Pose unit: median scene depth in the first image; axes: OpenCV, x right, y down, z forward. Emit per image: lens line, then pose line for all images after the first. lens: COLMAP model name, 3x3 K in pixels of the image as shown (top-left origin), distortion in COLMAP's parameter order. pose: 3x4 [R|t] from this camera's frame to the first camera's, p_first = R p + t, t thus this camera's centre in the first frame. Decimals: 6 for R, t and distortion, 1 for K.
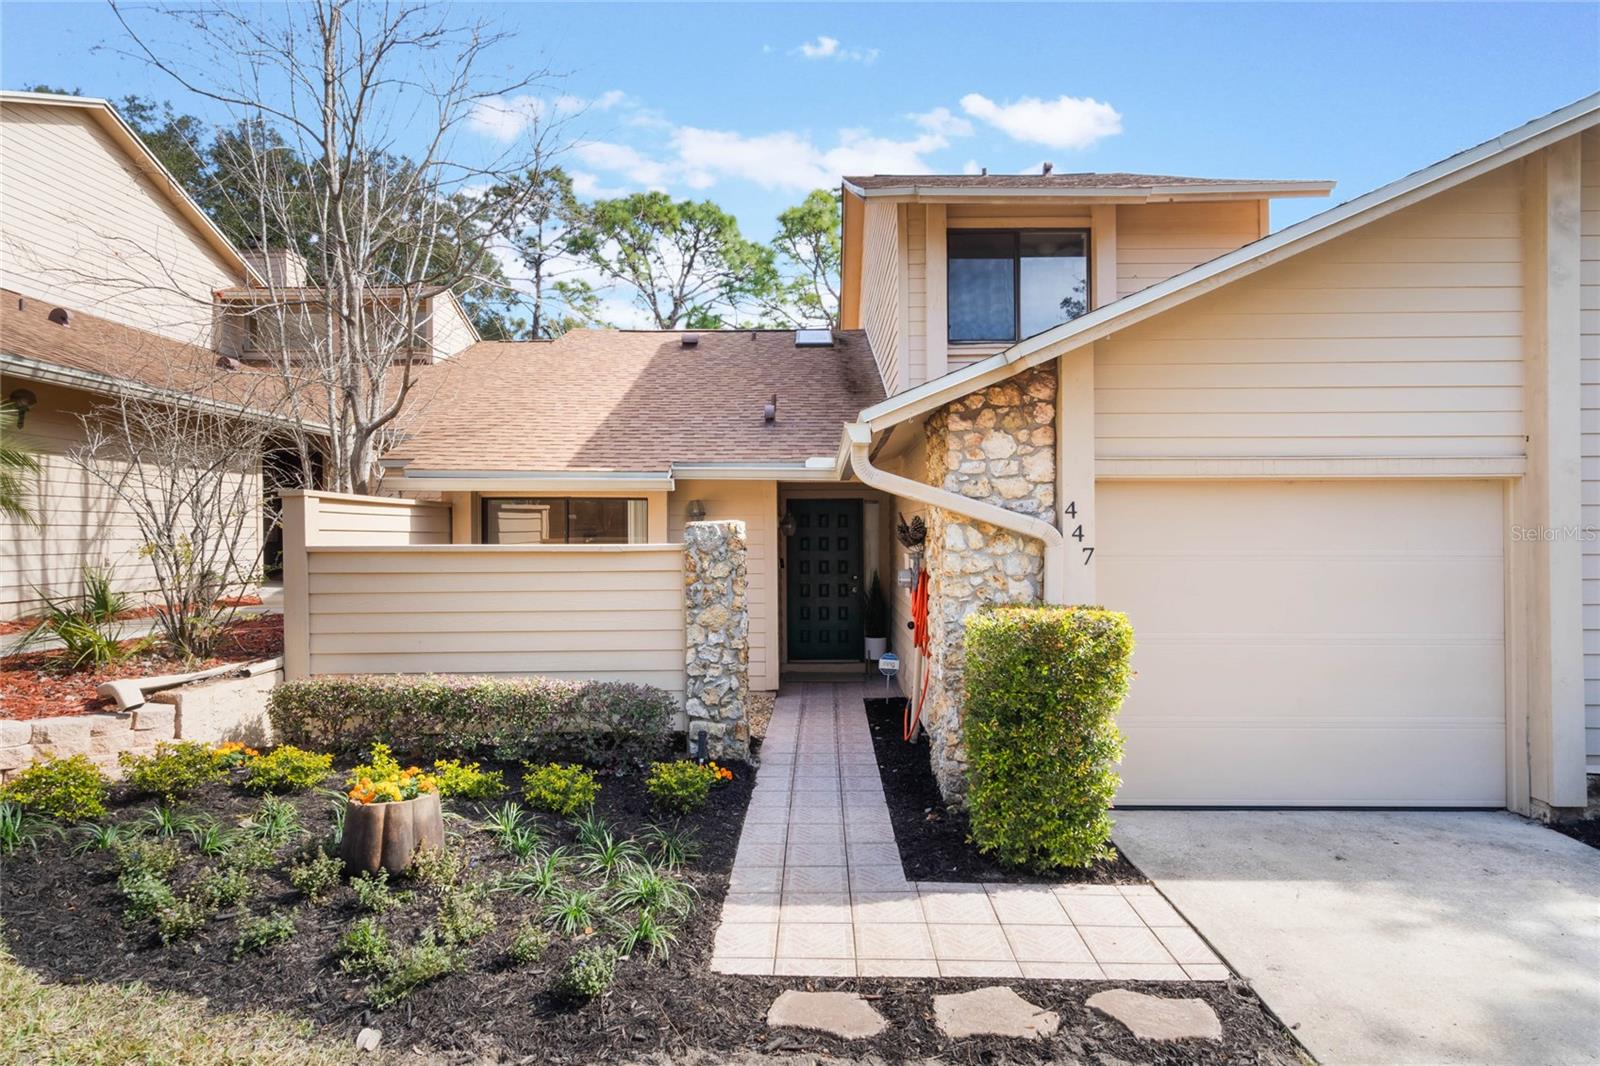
lens RADIAL K [[895.4, 0, 800.1], [0, 895.4, 532.7], [0, 0, 1]] dist [0.005932, -0.000630]
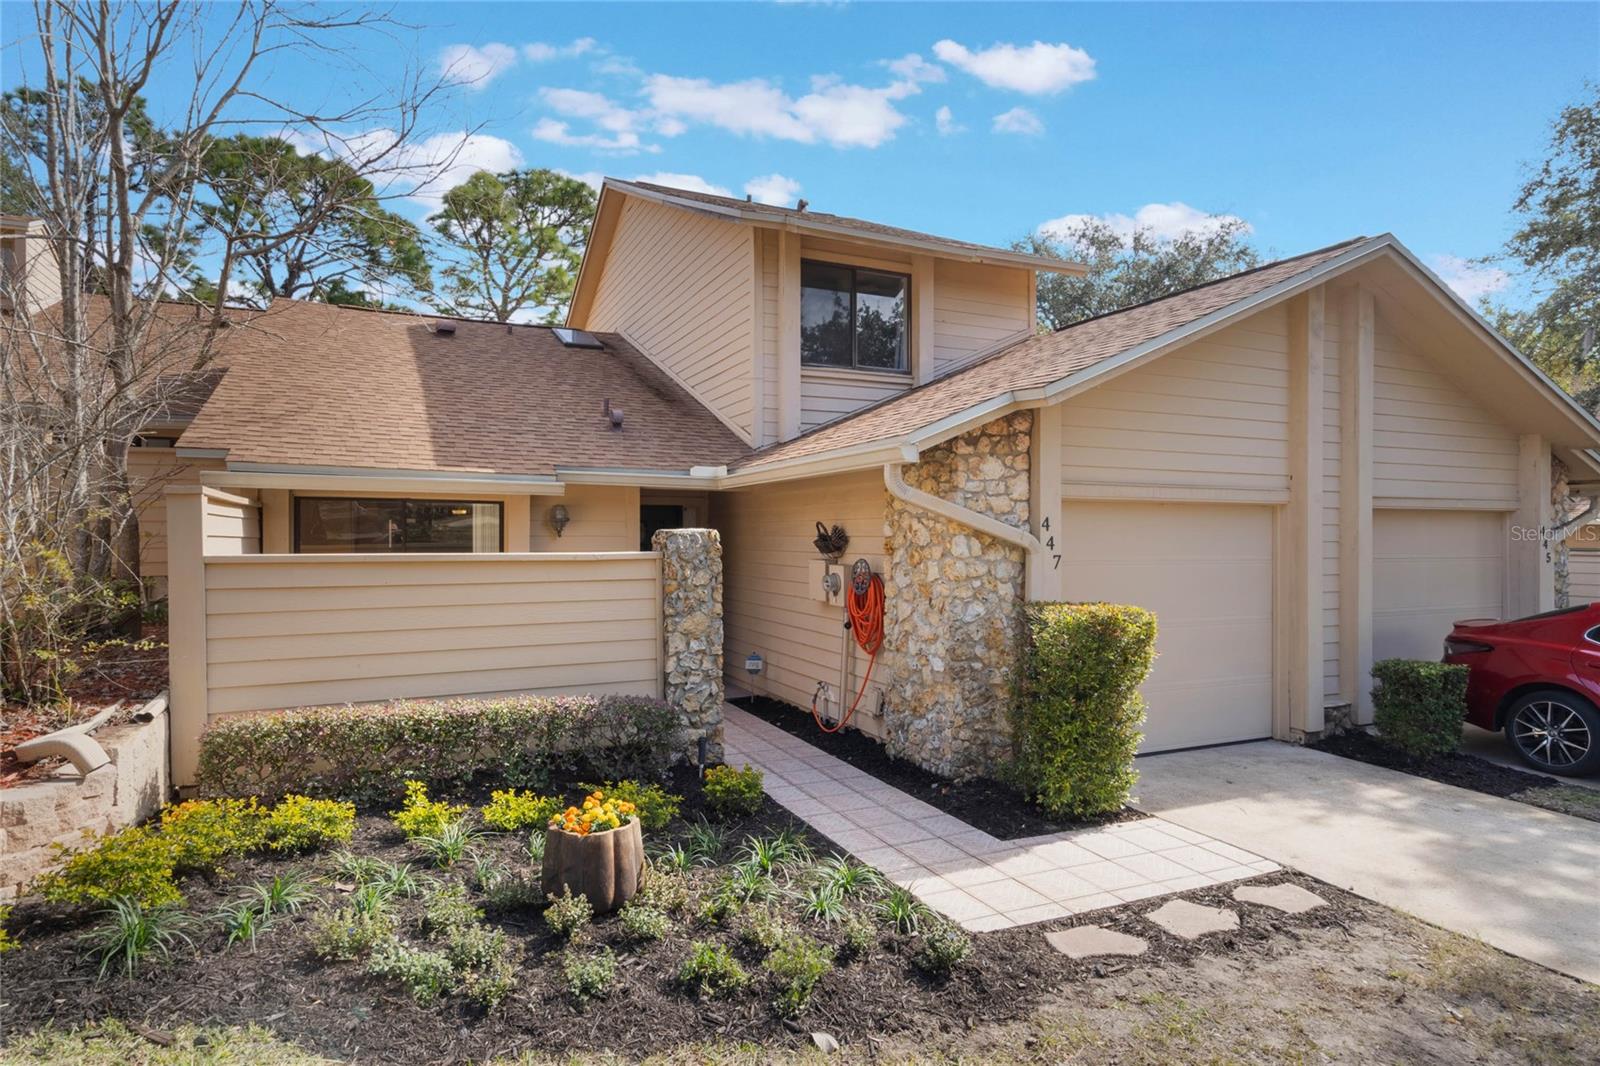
lens RADIAL K [[895.4, 0, 793.9], [0, 895.4, 537.0], [0, 0, 1]] dist [0.005932, -0.000630]
pose [[0.902637, 0.004357, 0.430380, -0.519394], [-0.005007, 0.999987, 0.000378, -0.006269], [-0.430373, -0.002497, 0.902648, 0.049957]]
